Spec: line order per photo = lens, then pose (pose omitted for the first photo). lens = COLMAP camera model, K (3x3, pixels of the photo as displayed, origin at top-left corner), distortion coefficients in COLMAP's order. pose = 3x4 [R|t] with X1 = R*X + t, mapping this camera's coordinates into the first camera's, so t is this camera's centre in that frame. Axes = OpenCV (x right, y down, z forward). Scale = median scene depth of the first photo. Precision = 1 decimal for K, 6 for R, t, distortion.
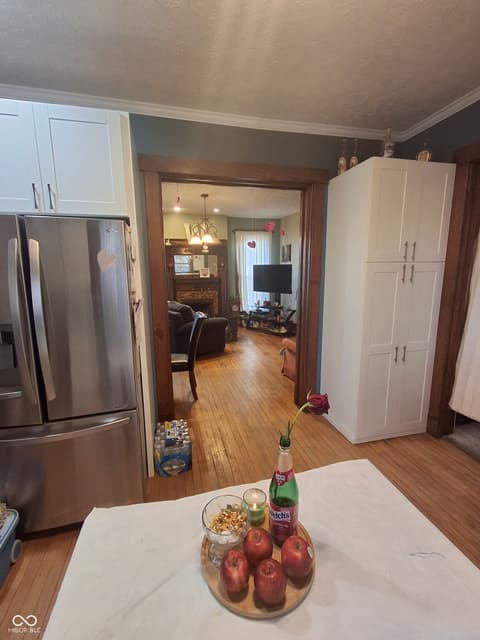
lens RADIAL K [[288.0, 0, 236.0], [0, 288.0, 319.6], [0, 0, 1]] dist [0.003263, 0.001128]
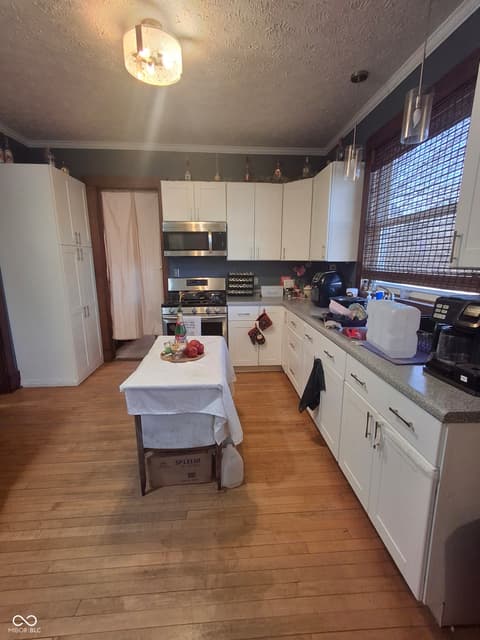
lens RADIAL K [[288.0, 0, 242.2], [0, 288.0, 318.9], [0, 0, 1]] dist [0.003263, 0.001128]
pose [[0.164390, -0.196565, 0.966612, -0.678736], [0.168131, 0.971187, 0.168902, 0.042820], [-0.971961, 0.134752, 0.192702, -0.020861]]
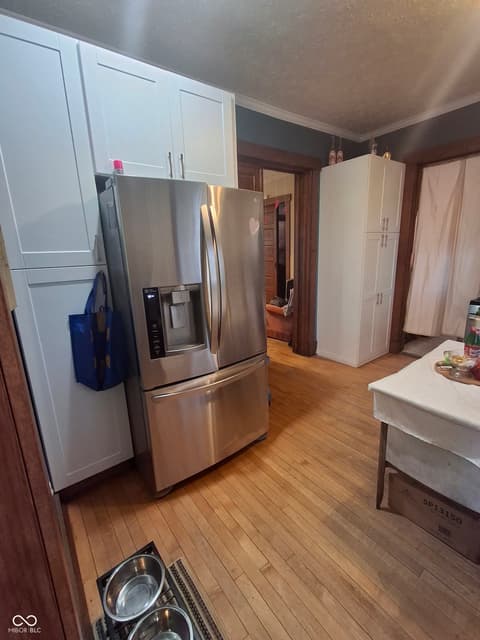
lens RADIAL K [[288.0, 0, 243.0], [0, 288.0, 320.2], [0, 0, 1]] dist [0.003263, 0.001128]
pose [[0.916154, -0.122100, 0.381777, -0.590904], [0.100253, 0.992002, 0.076684, 0.047940], [-0.388087, -0.031980, 0.921068, -0.050384]]
